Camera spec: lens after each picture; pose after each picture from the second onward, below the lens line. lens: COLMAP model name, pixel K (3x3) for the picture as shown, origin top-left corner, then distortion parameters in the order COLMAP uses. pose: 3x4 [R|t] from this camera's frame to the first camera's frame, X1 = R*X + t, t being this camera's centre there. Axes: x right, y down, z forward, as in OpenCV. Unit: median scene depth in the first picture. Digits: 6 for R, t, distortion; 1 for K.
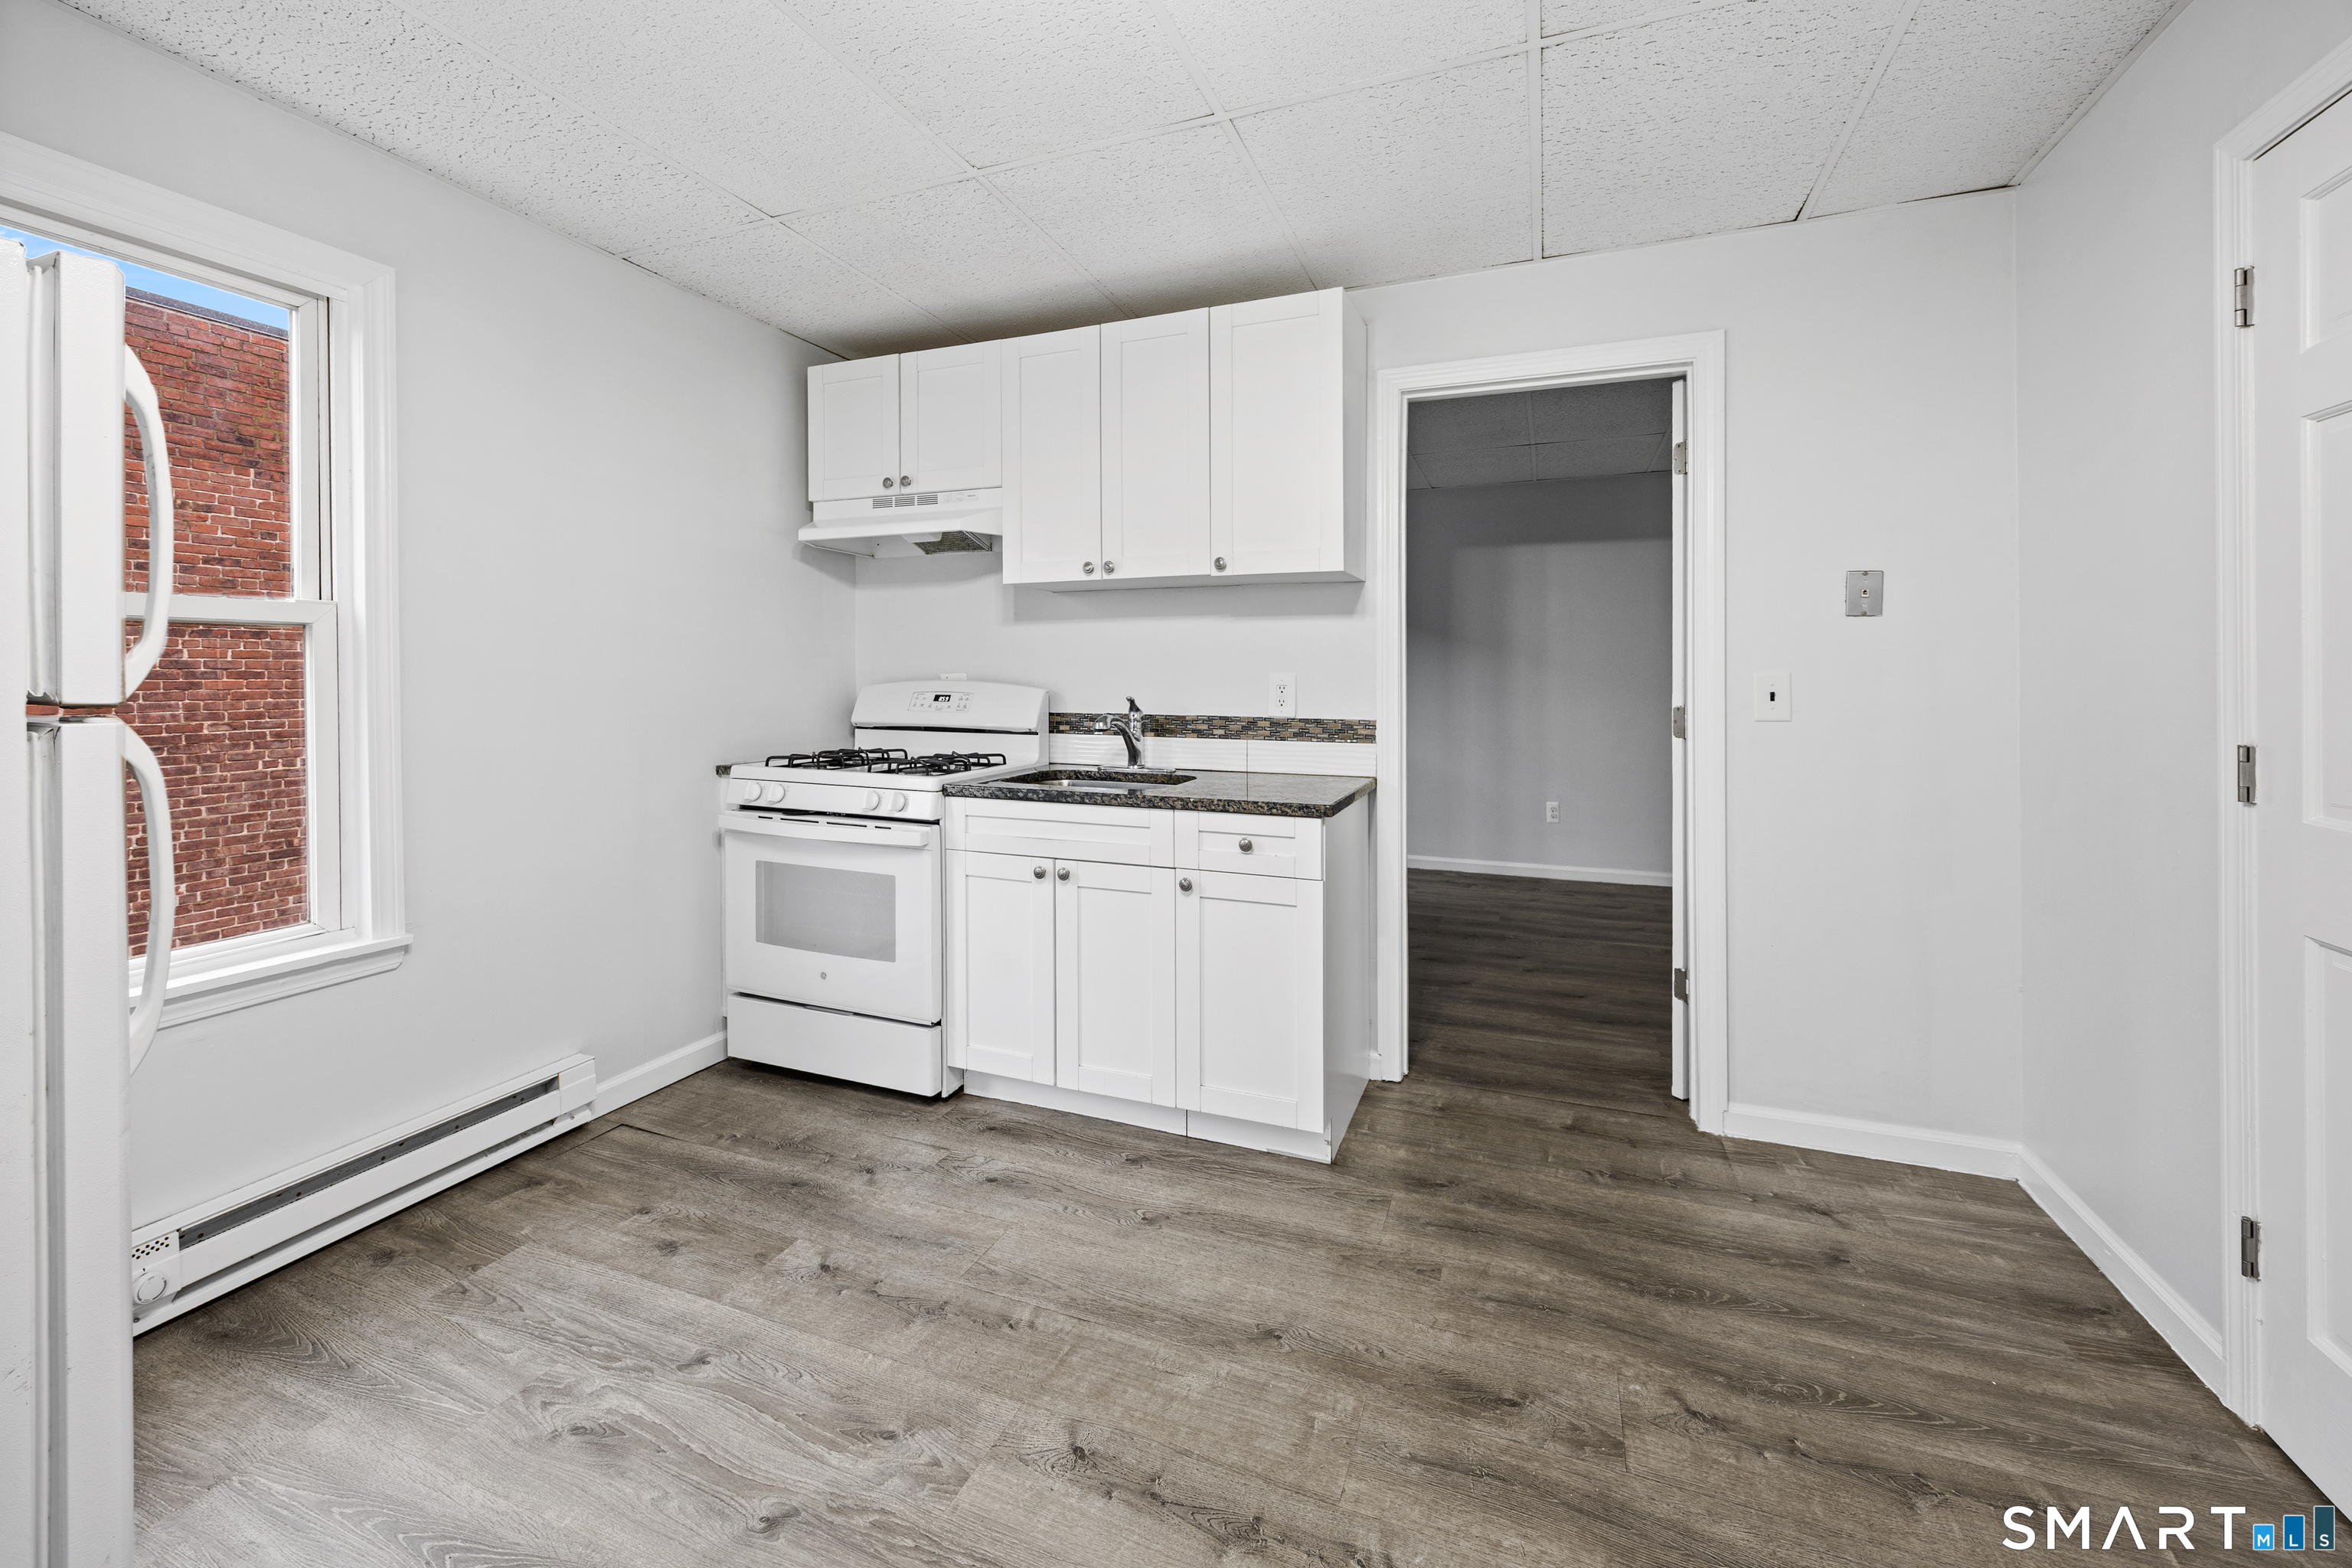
lens RADIAL K [[935.8, 0, 1173.4], [0, 935.8, 786.8], [0, 0, 1]] dist [0.001131, 0.001226]
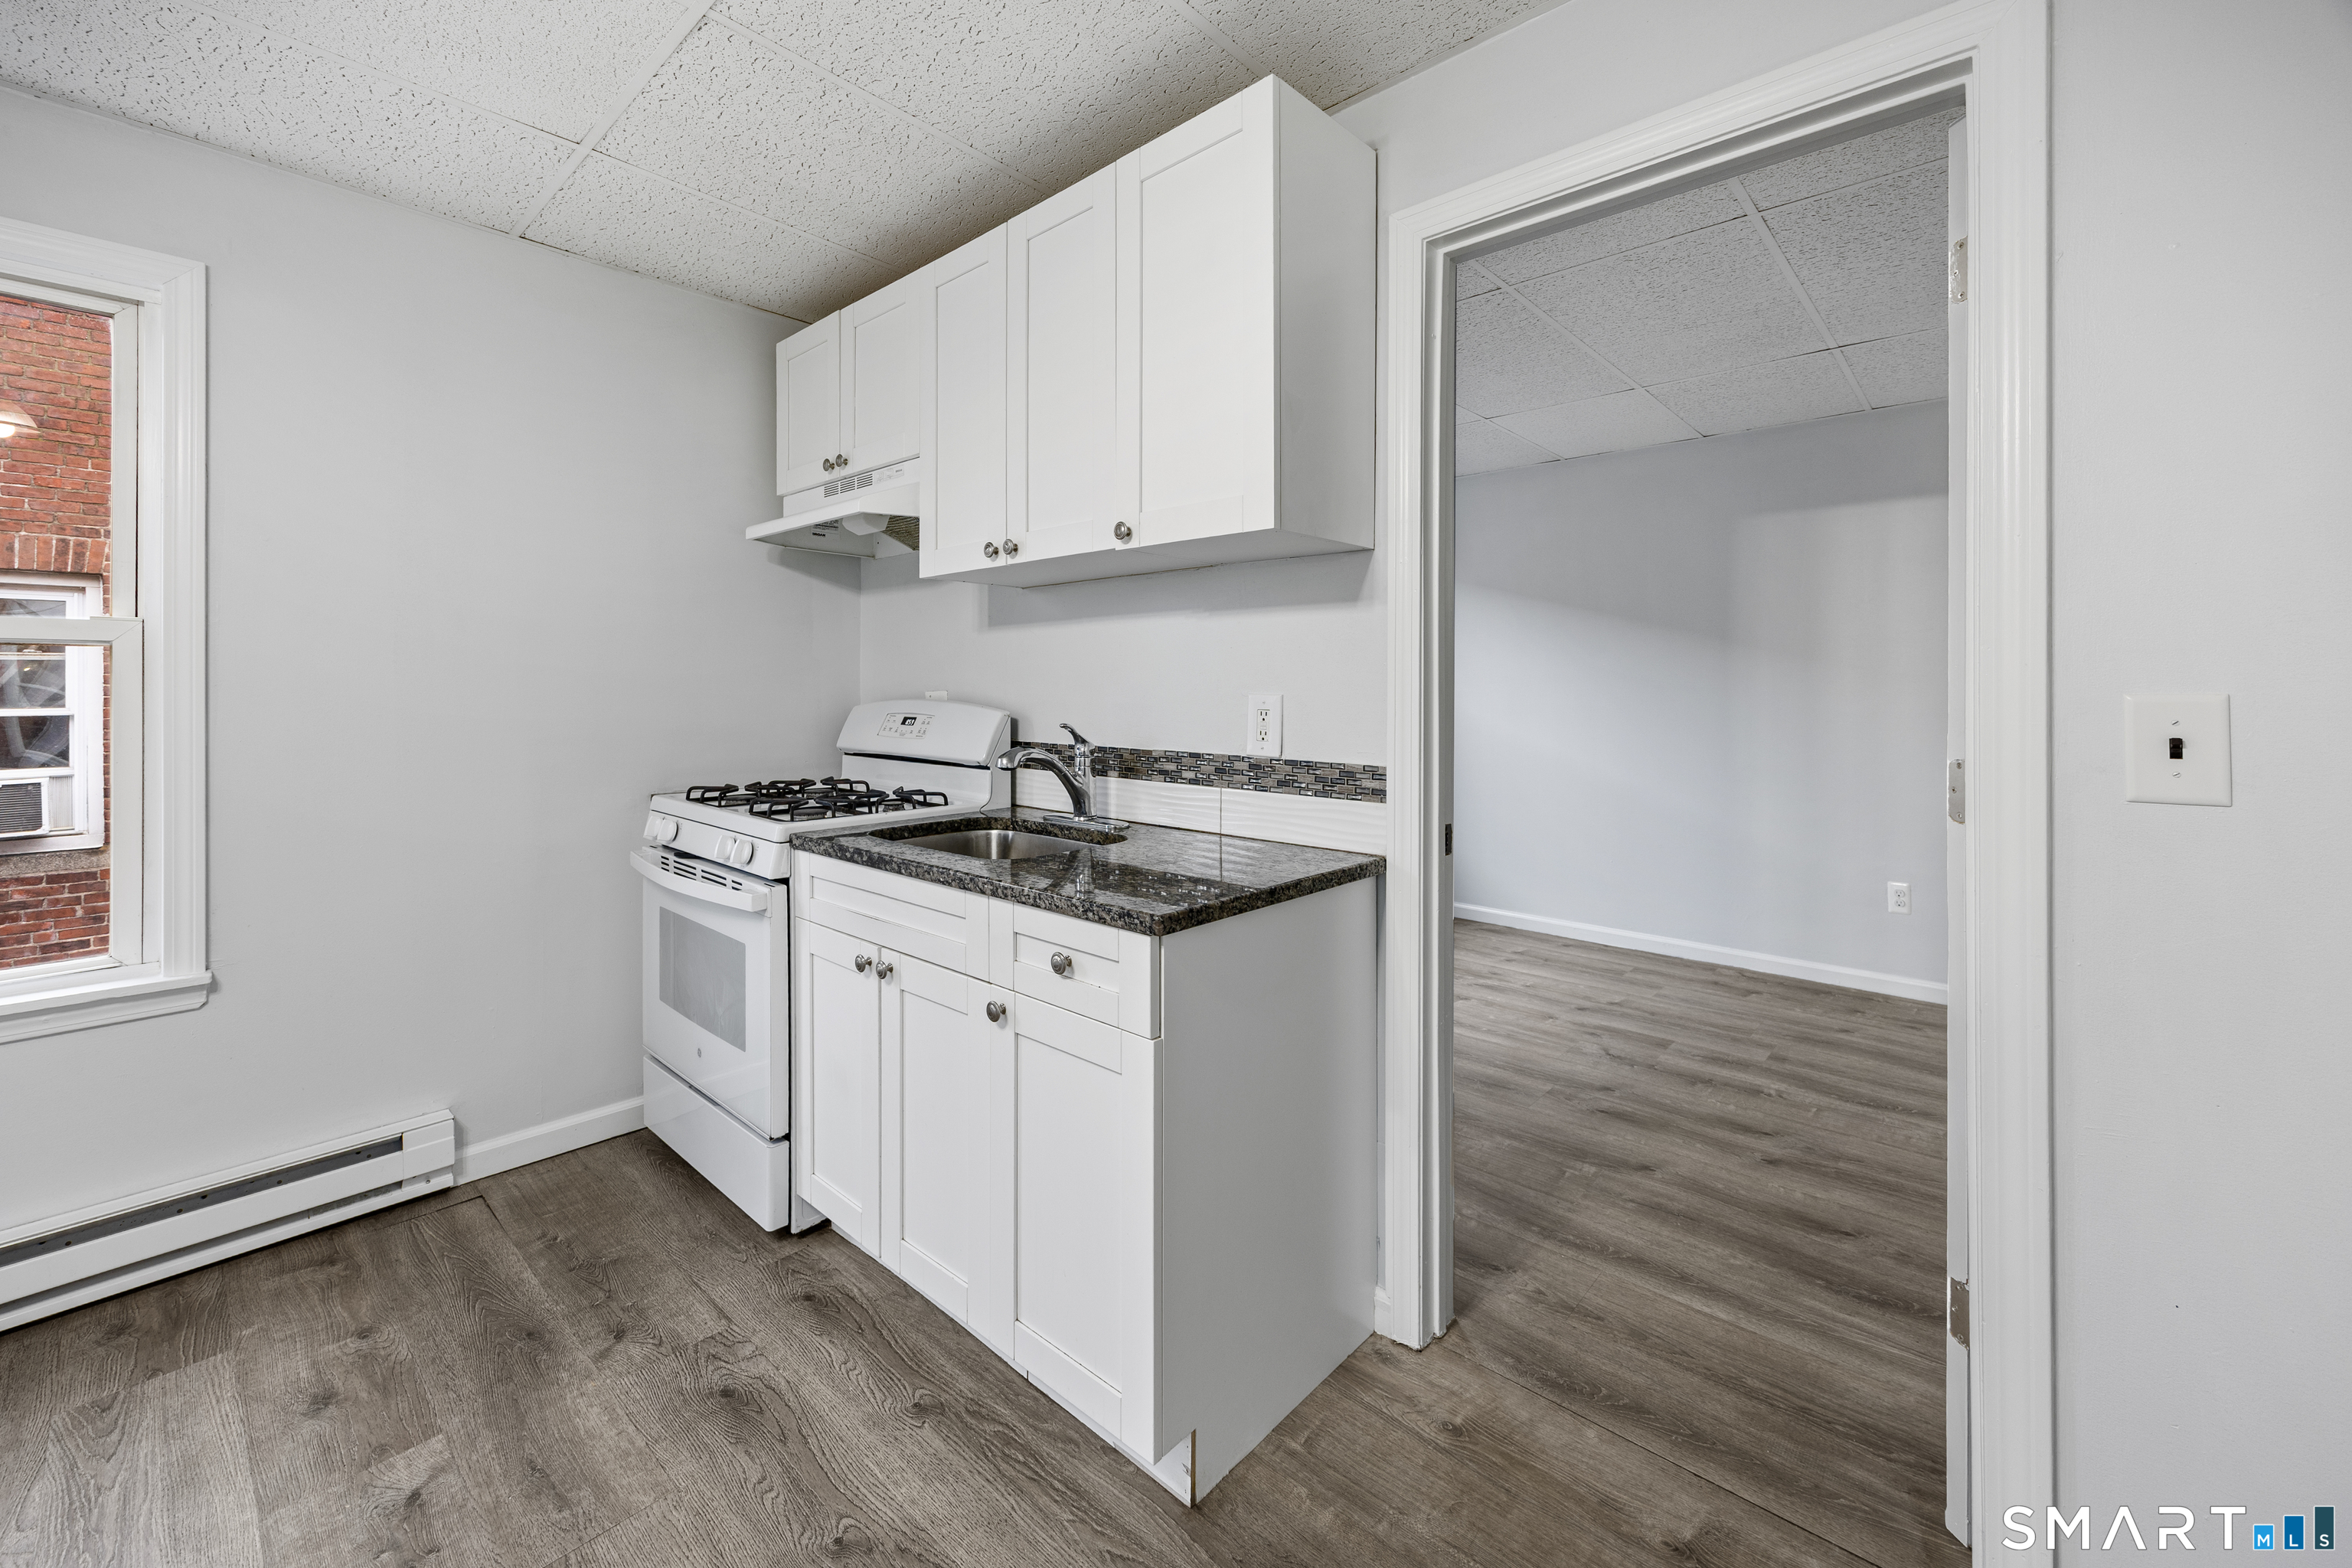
lens RADIAL K [[935.8, 0, 1172.6], [0, 935.8, 769.0], [0, 0, 1]] dist [0.001131, 0.001226]
pose [[0.932993, 0.030044, -0.358639, 0.310701], [-0.043267, 0.998646, -0.028898, -0.044697], [0.357285, 0.042479, 0.933029, 0.360894]]
